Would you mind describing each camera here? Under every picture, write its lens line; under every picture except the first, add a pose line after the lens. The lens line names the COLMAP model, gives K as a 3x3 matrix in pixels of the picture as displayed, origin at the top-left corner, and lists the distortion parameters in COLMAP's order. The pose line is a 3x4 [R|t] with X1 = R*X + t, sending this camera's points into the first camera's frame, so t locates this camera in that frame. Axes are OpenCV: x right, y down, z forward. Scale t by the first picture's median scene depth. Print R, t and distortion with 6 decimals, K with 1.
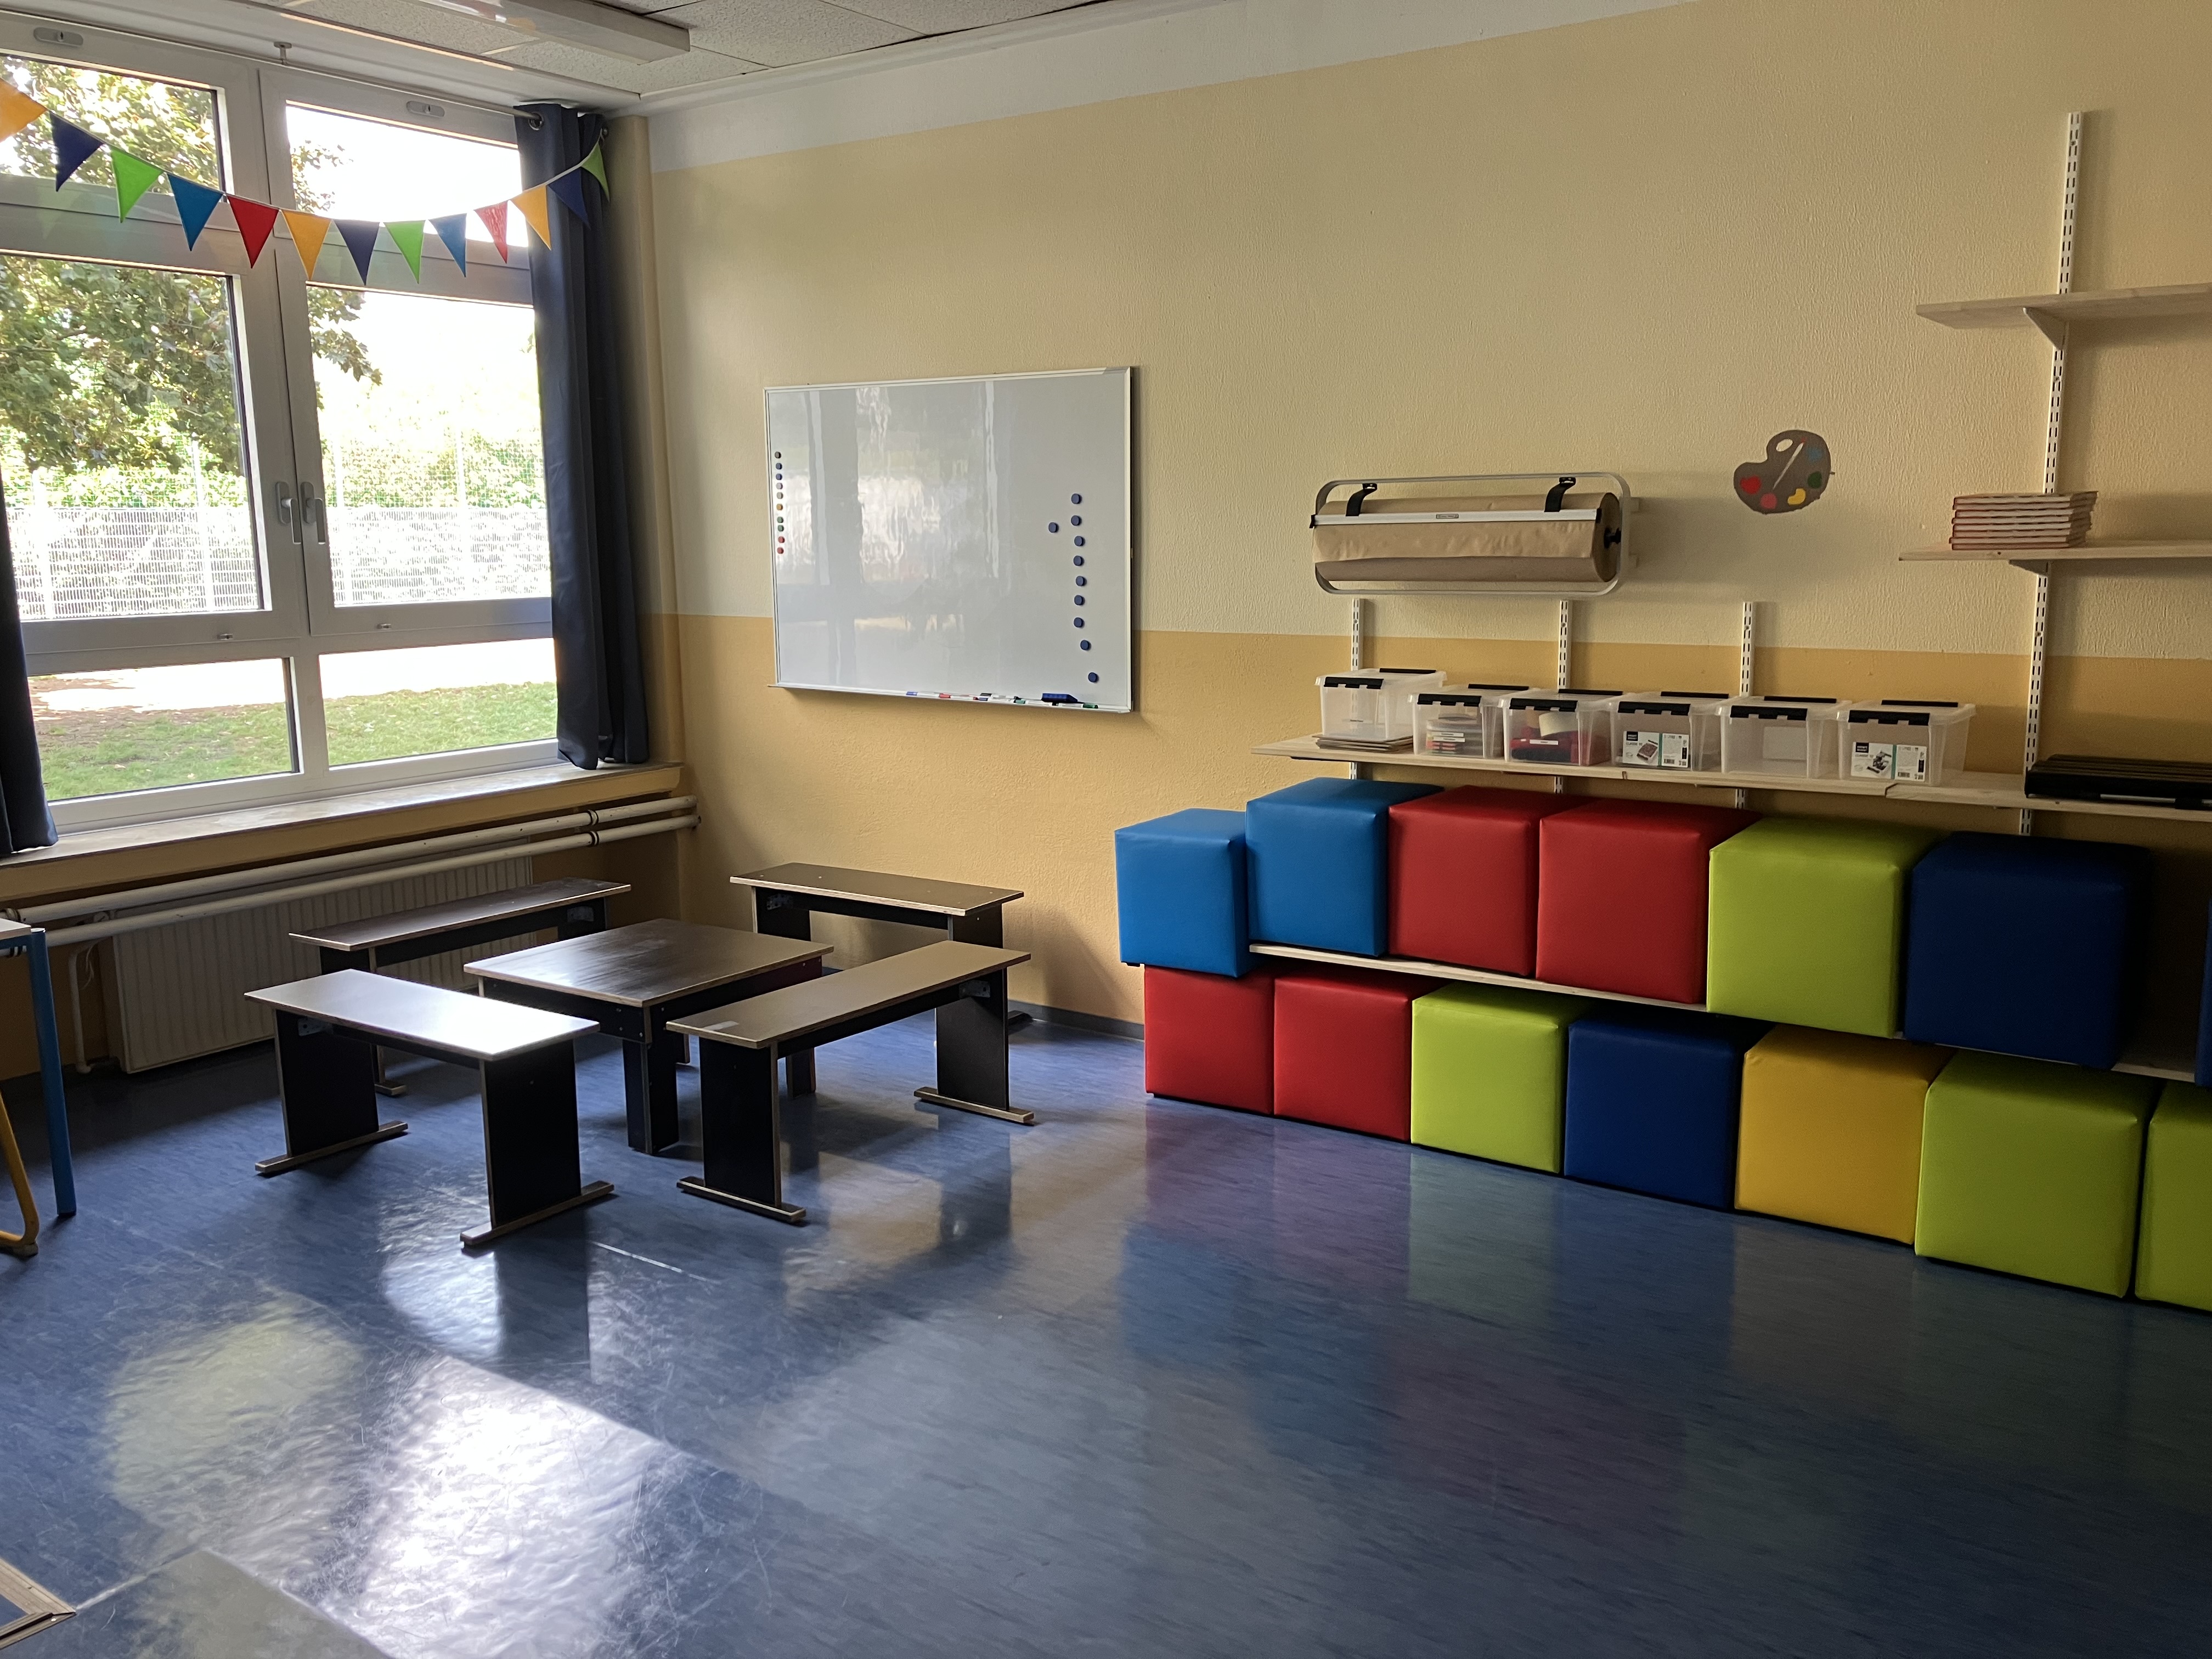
lens RADIAL K [[1795.7, 0, 1110.8], [0, 1795.7, 827.2], [0, 0, 1]] dist [0.012045, 0.007106]
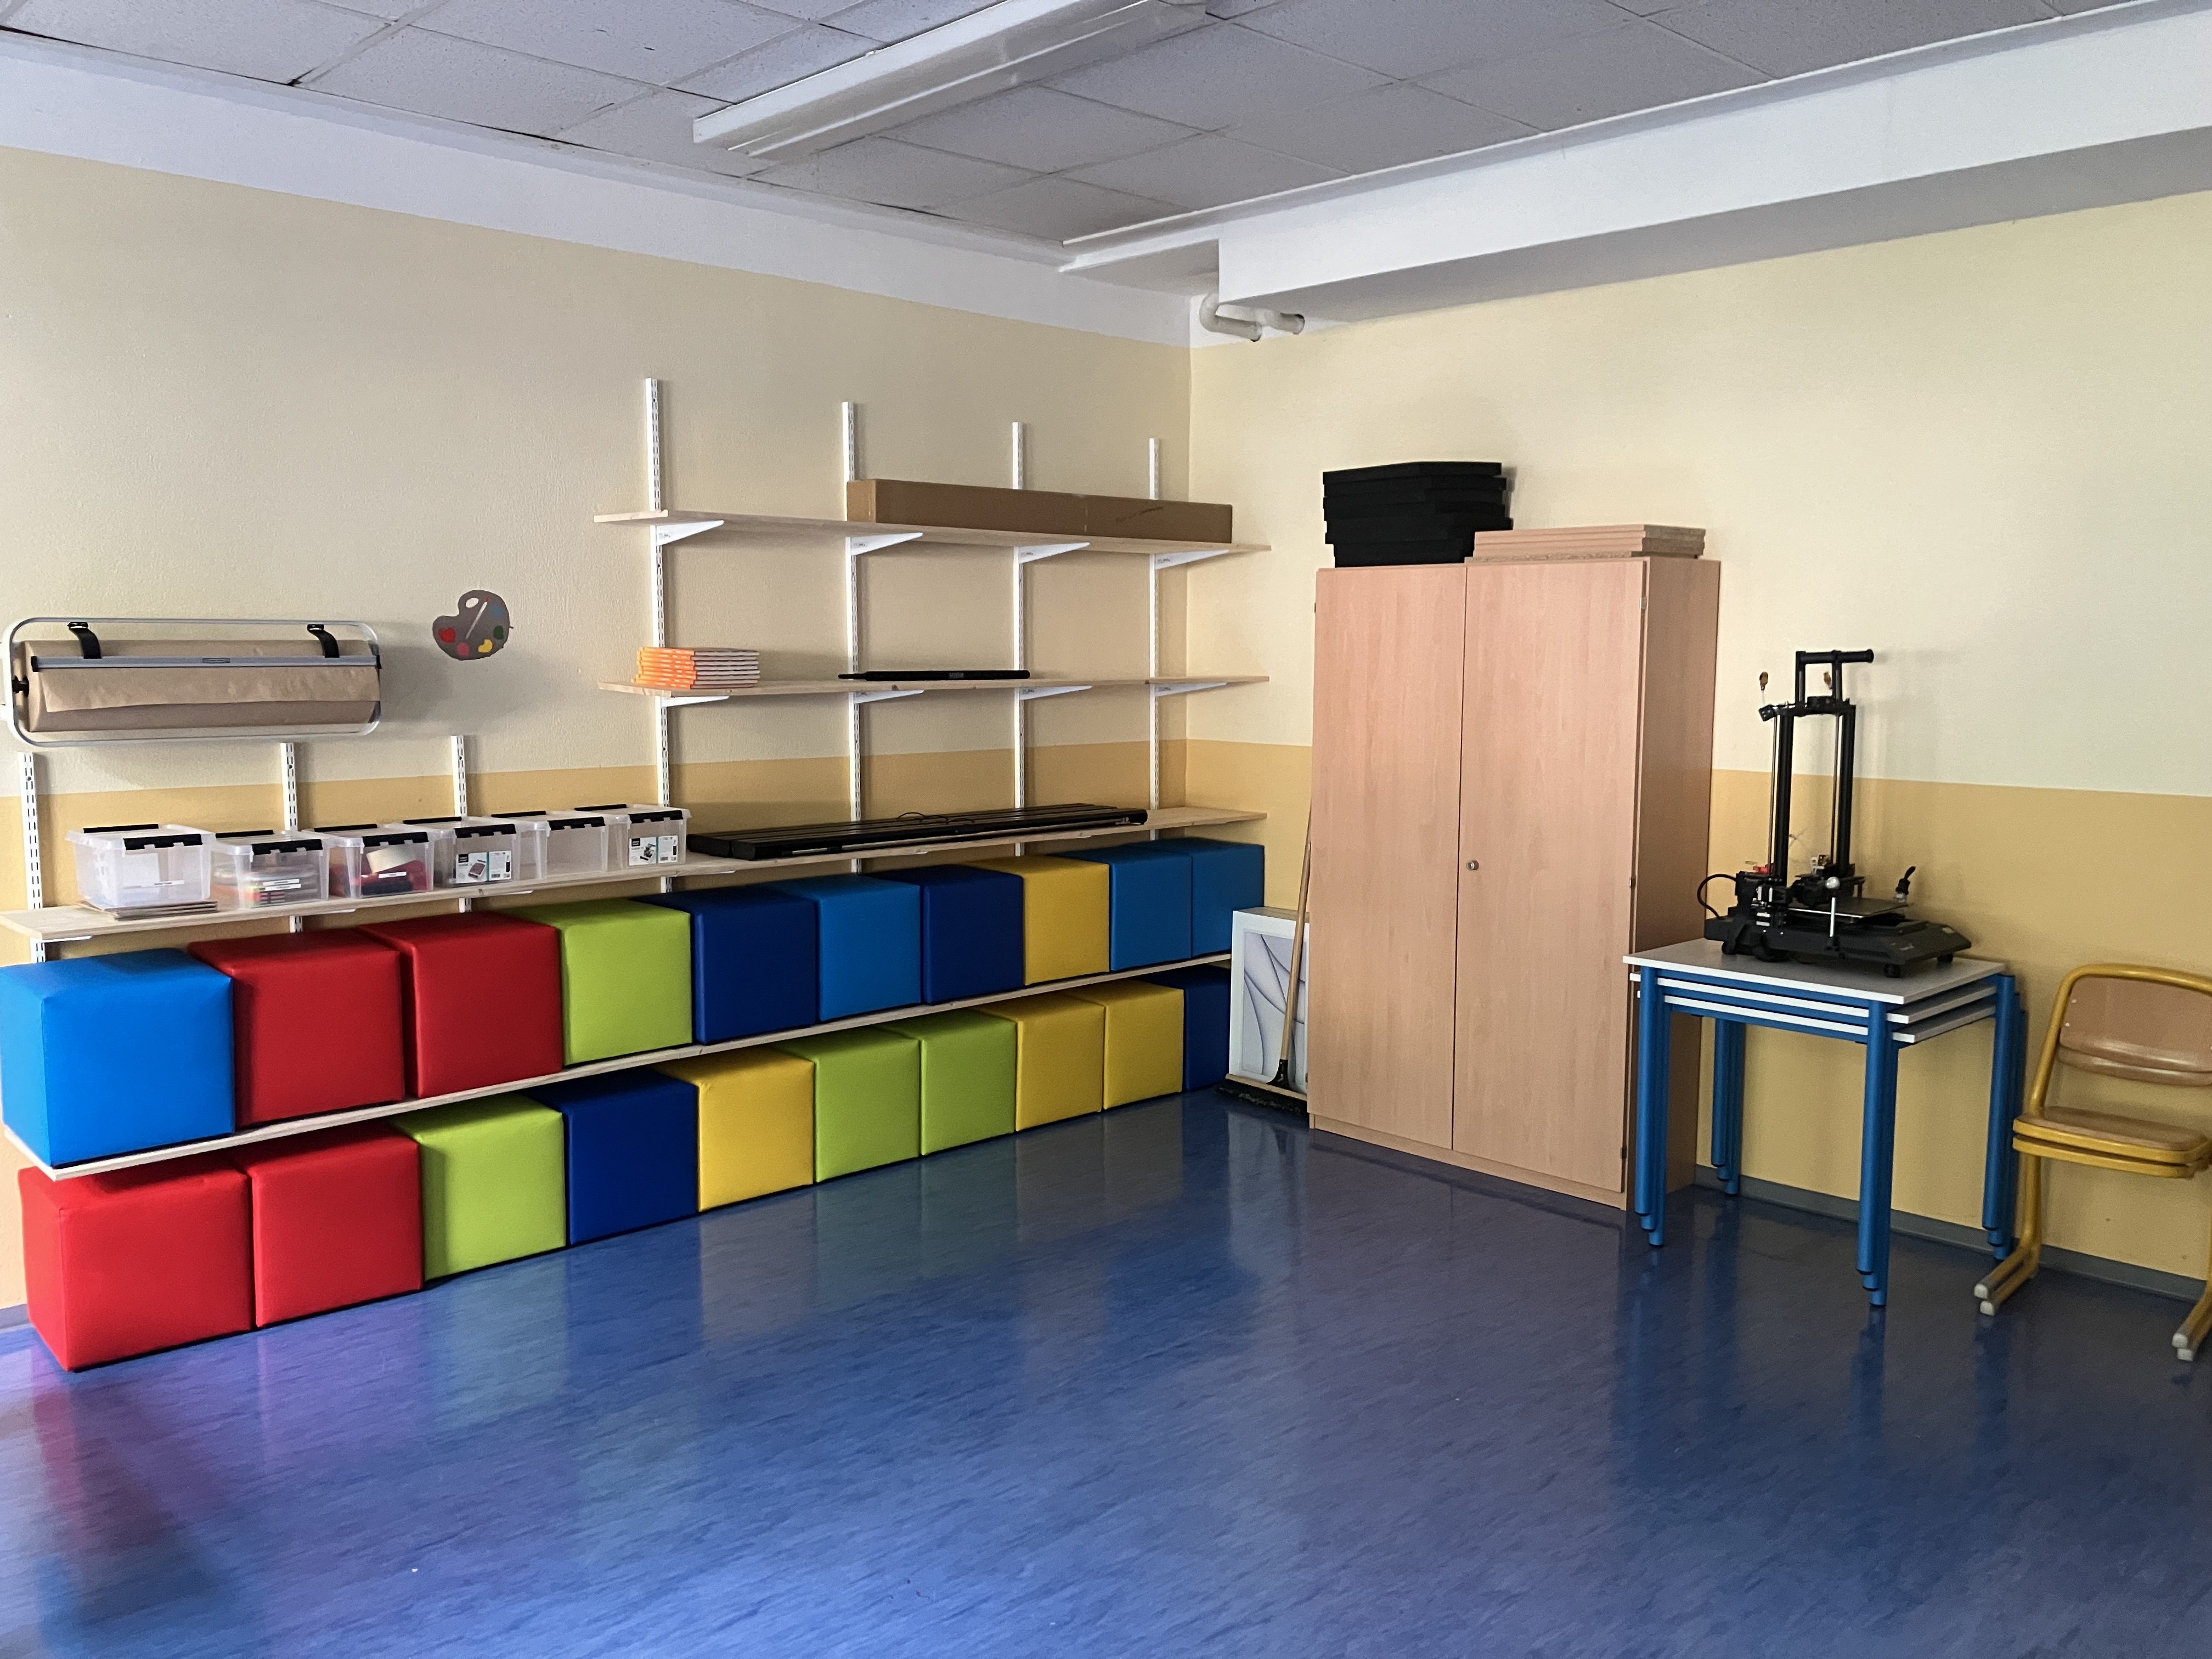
lens RADIAL K [[1795.7, 0, 1110.4], [0, 1795.7, 827.1], [0, 0, 1]] dist [0.012045, 0.007106]
pose [[0.197037, -0.085333, 0.976675, -0.694032], [0.162917, 0.985204, 0.053211, -0.061835], [-0.966765, 0.148632, 0.208024, 0.370189]]
